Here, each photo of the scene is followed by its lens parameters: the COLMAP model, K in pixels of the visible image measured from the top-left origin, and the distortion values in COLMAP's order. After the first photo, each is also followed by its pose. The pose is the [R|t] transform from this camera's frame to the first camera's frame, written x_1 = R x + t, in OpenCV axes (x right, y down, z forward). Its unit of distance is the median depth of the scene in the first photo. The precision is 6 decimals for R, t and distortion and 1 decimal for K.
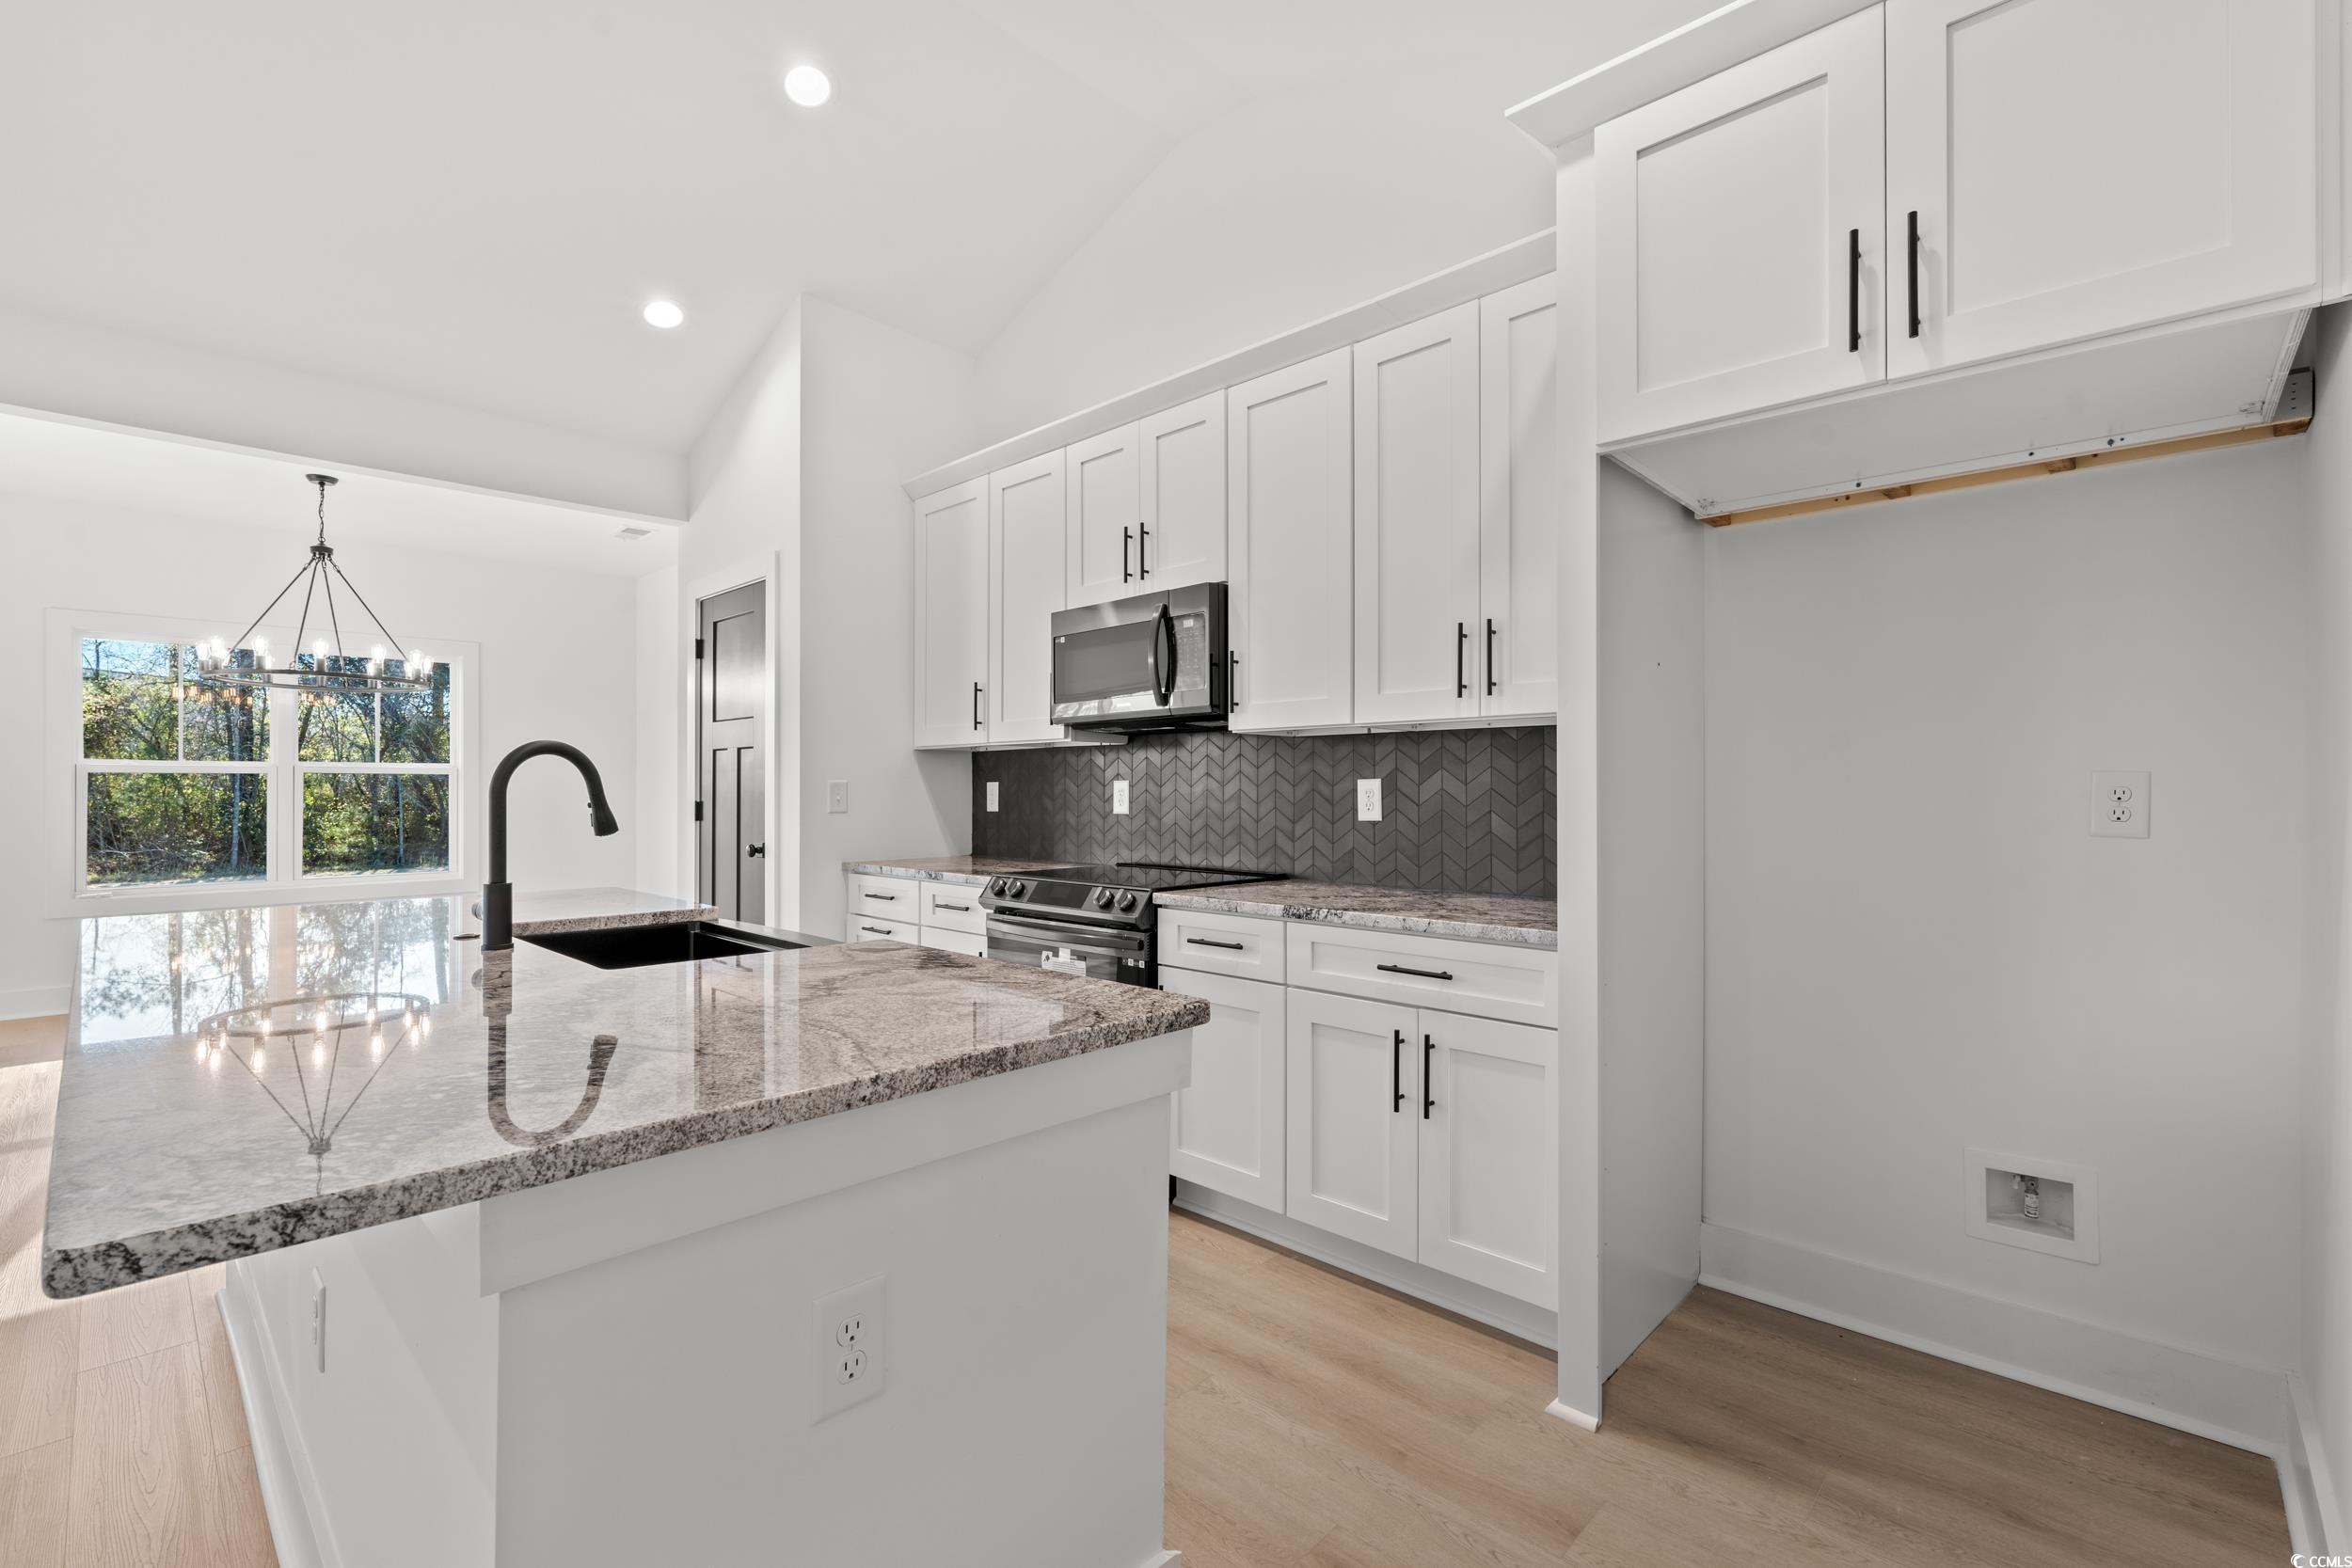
lens RADIAL K [[1036.7, 0, 1174.8], [0, 1036.7, 789.7], [0, 0, 1]] dist [-0.010588, -0.000204]
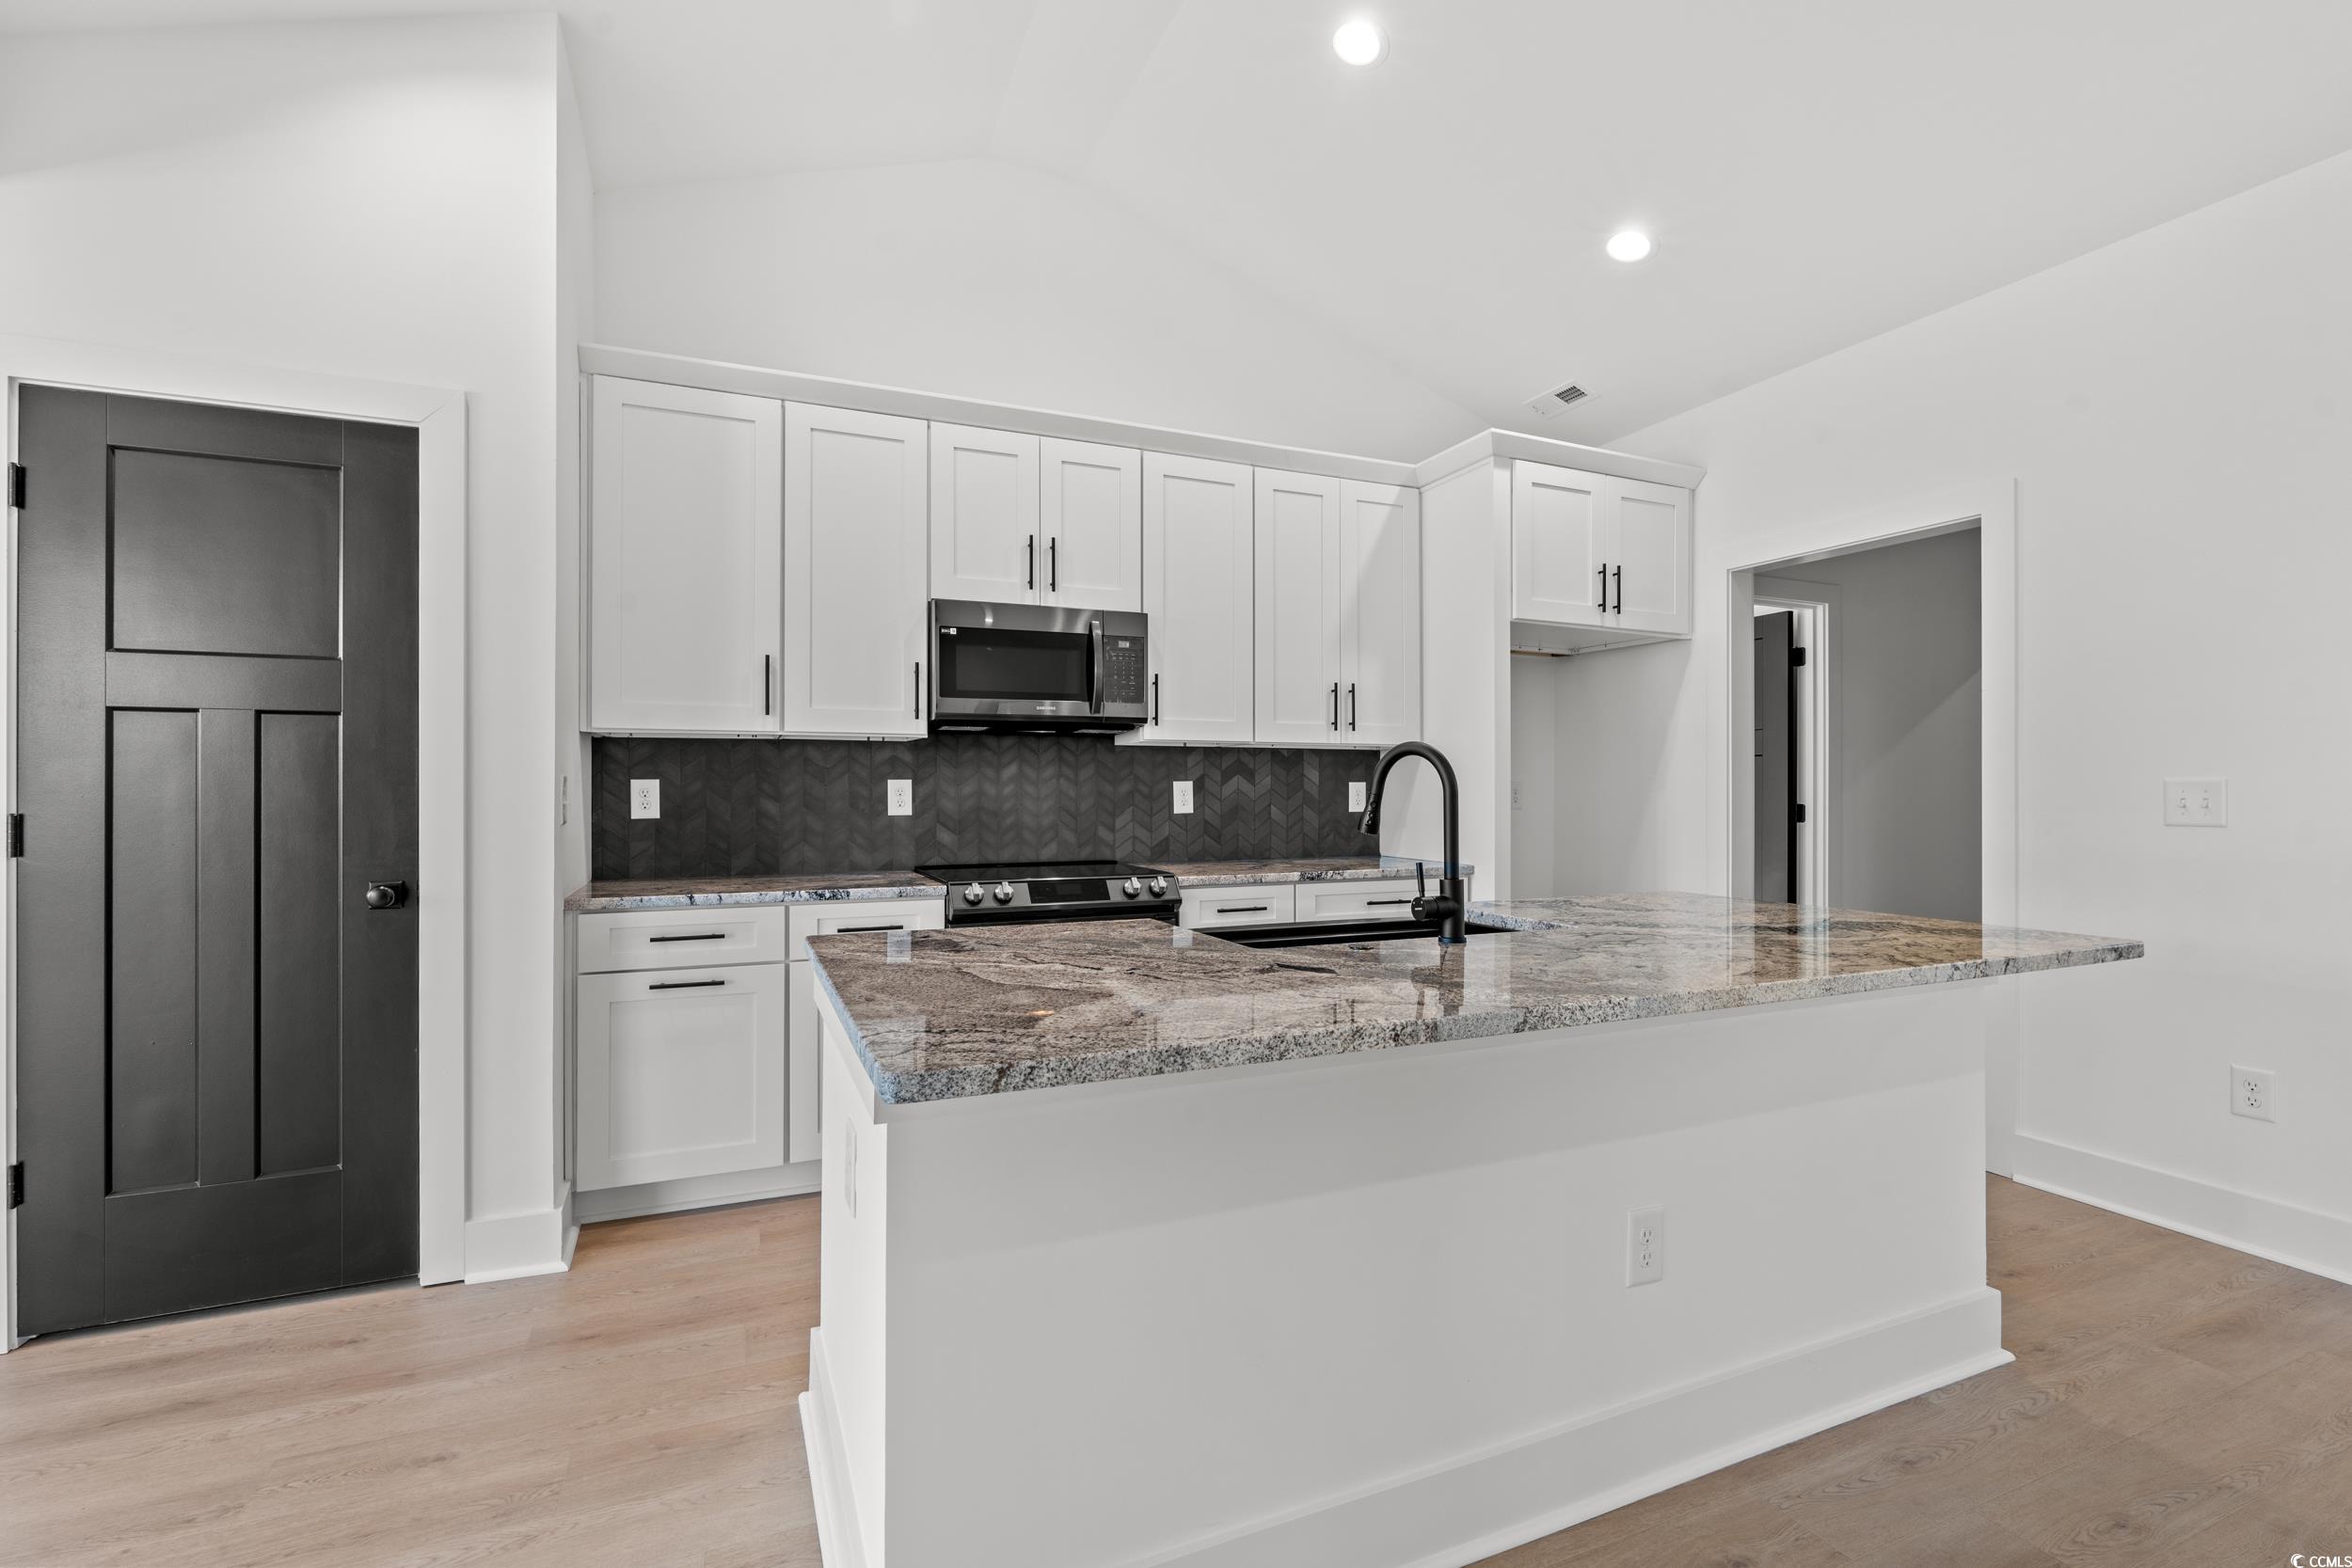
lens RADIAL K [[1036.7, 0, 1178.4], [0, 1036.7, 786.6], [0, 0, 1]] dist [-0.010588, -0.000204]
pose [[0.387614, 0.000481, 0.921822, -1.014584], [-0.001214, 0.999999, -0.000012, -0.003534], [-0.921821, -0.001114, 0.387614, 0.493208]]
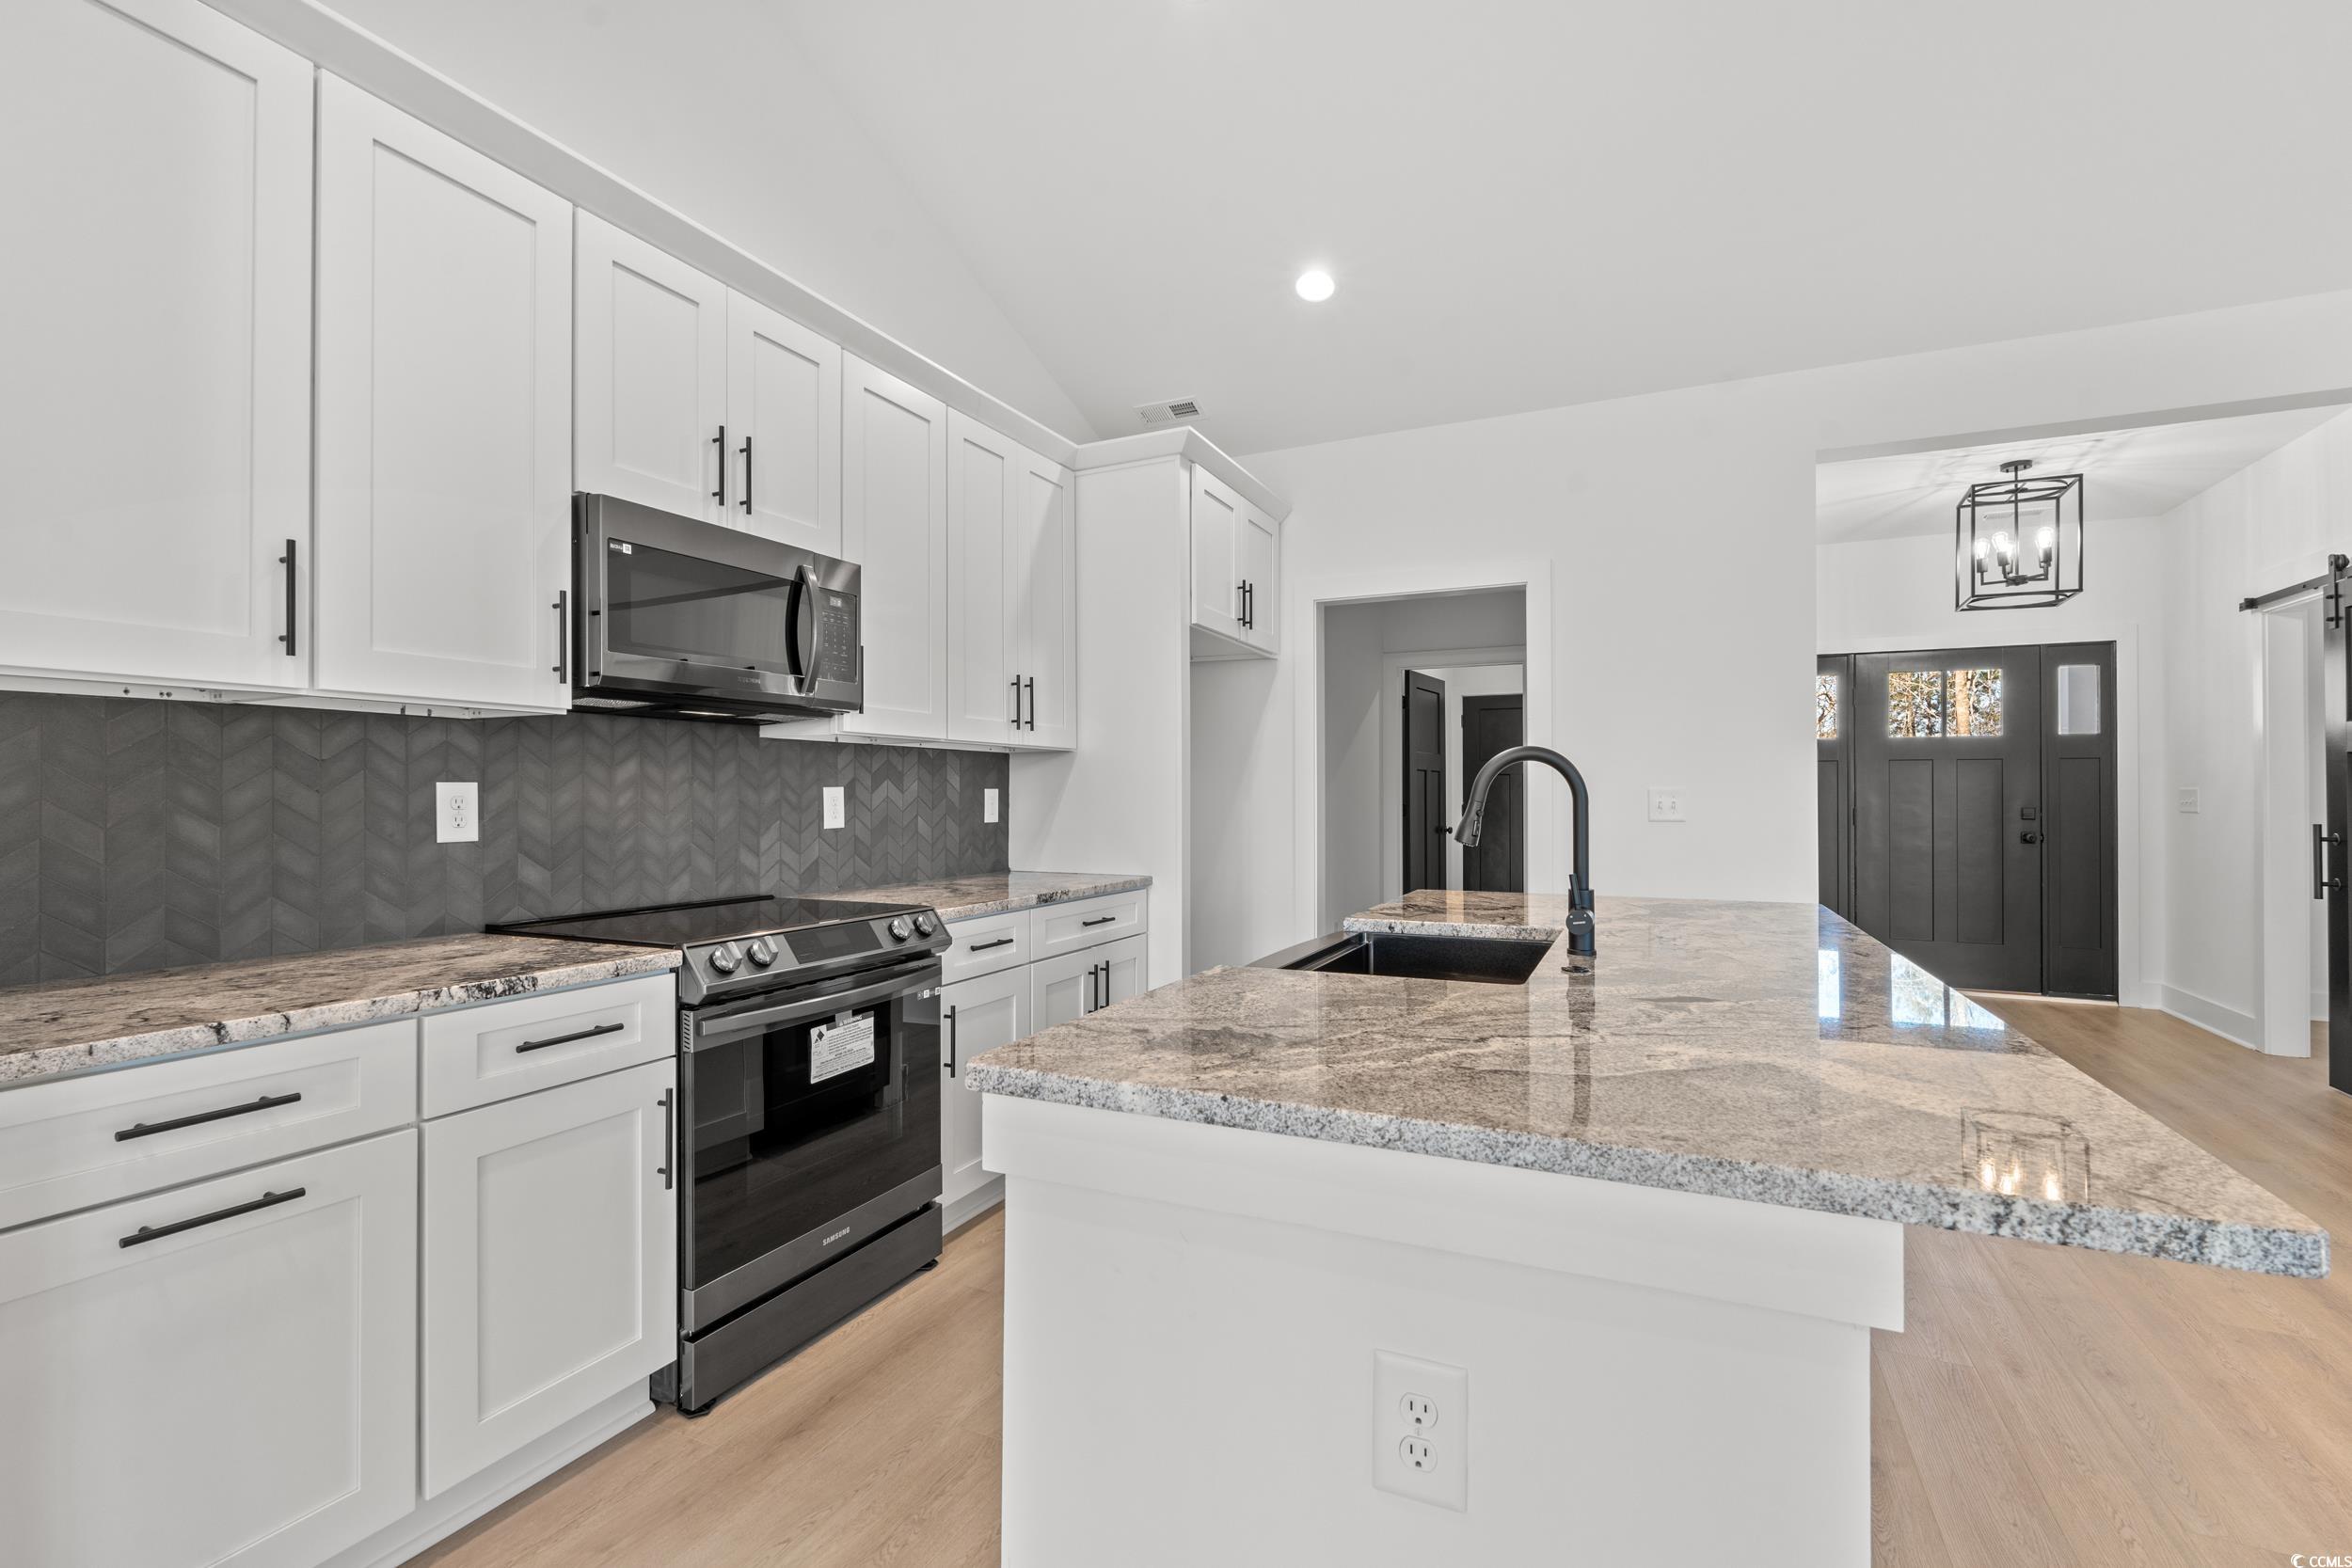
lens RADIAL K [[1036.7, 0, 1183.4], [0, 1036.7, 792.1], [0, 0, 1]] dist [-0.010588, -0.000204]
pose [[-0.320661, 0.002821, 0.947190, -0.876023], [0.000151, 0.999996, -0.002926, -0.002348], [-0.947194, -0.000795, -0.320660, 0.992631]]
